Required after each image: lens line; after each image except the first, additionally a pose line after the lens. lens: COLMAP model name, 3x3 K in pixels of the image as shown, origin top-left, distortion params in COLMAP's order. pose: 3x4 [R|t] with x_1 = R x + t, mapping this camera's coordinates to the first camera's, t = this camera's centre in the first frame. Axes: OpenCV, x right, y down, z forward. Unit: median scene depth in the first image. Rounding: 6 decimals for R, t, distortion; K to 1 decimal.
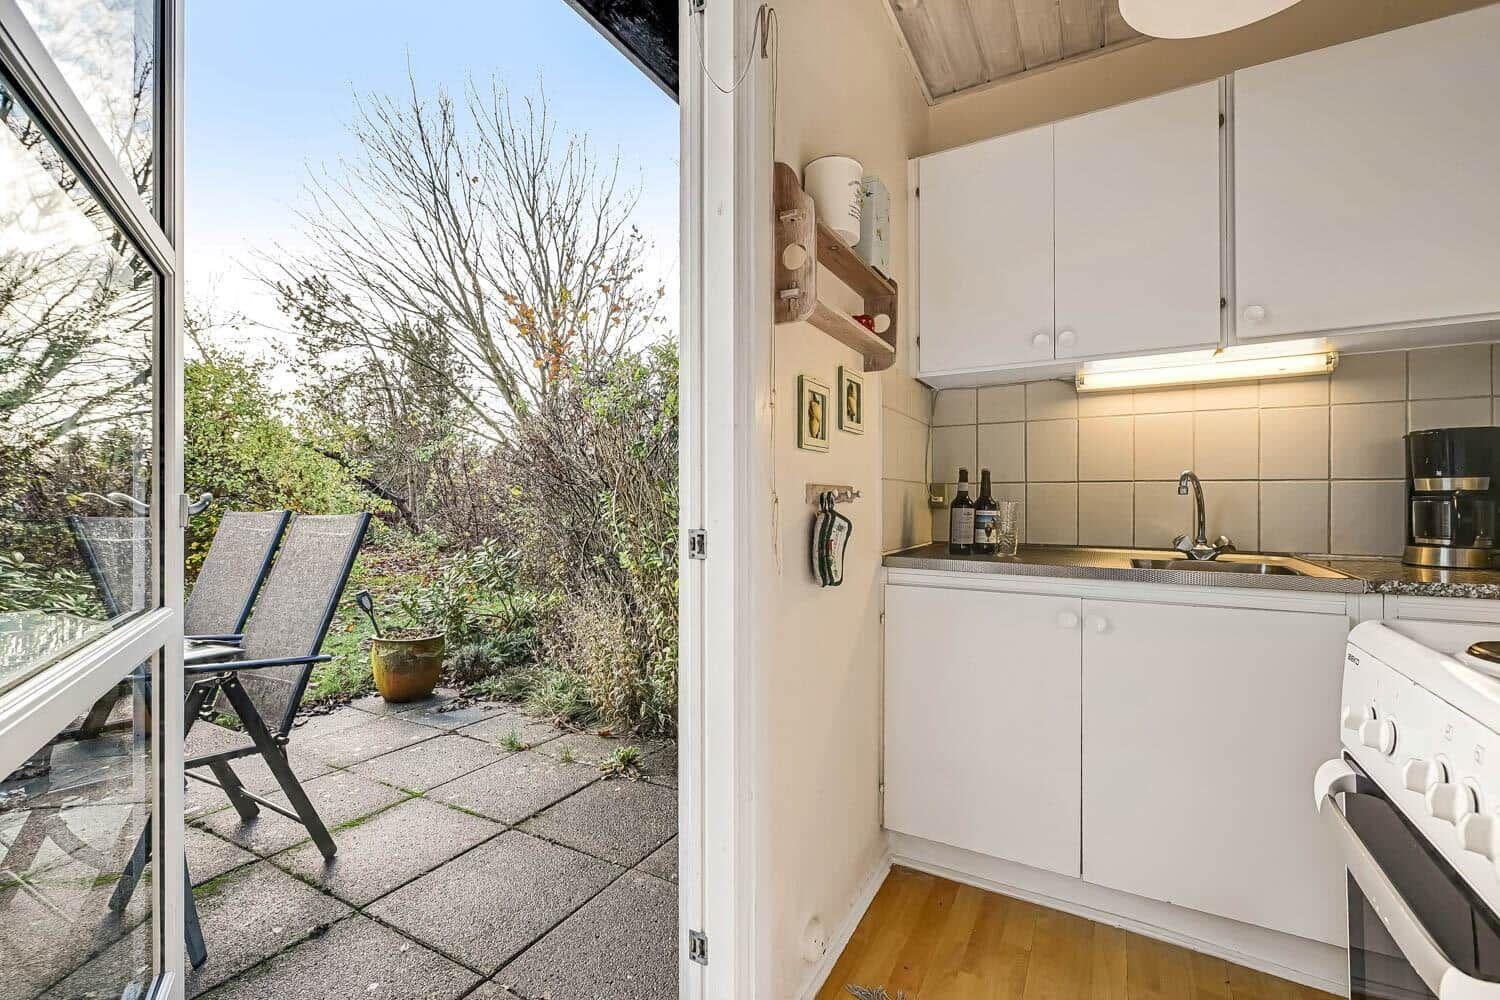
lens RADIAL K [[649.2, 0, 744.6], [0, 649.2, 496.6], [0, 0, 1]] dist [-0.000309, -0.000300]
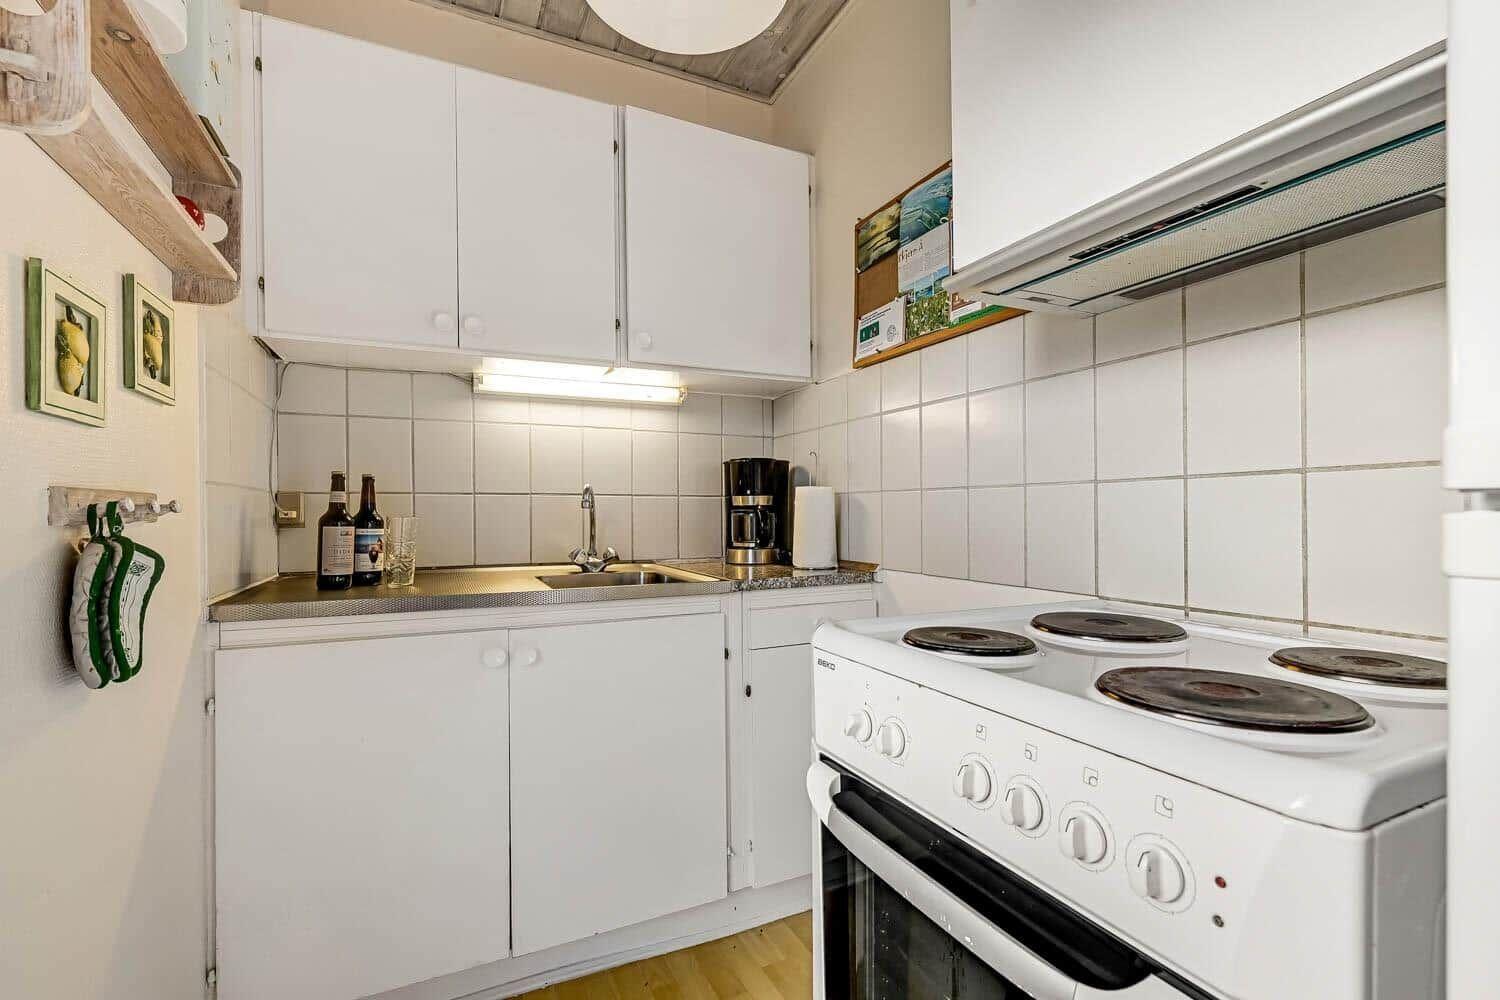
lens RADIAL K [[657.9, 0, 745.3], [0, 657.9, 514.9], [0, 0, 1]] dist [-0.001475, -0.000658]
pose [[0.578656, -0.006793, 0.815544, -0.004625], [0.000872, 0.999970, 0.007711, -0.000556], [-0.815572, -0.003751, 0.578644, 0.225708]]
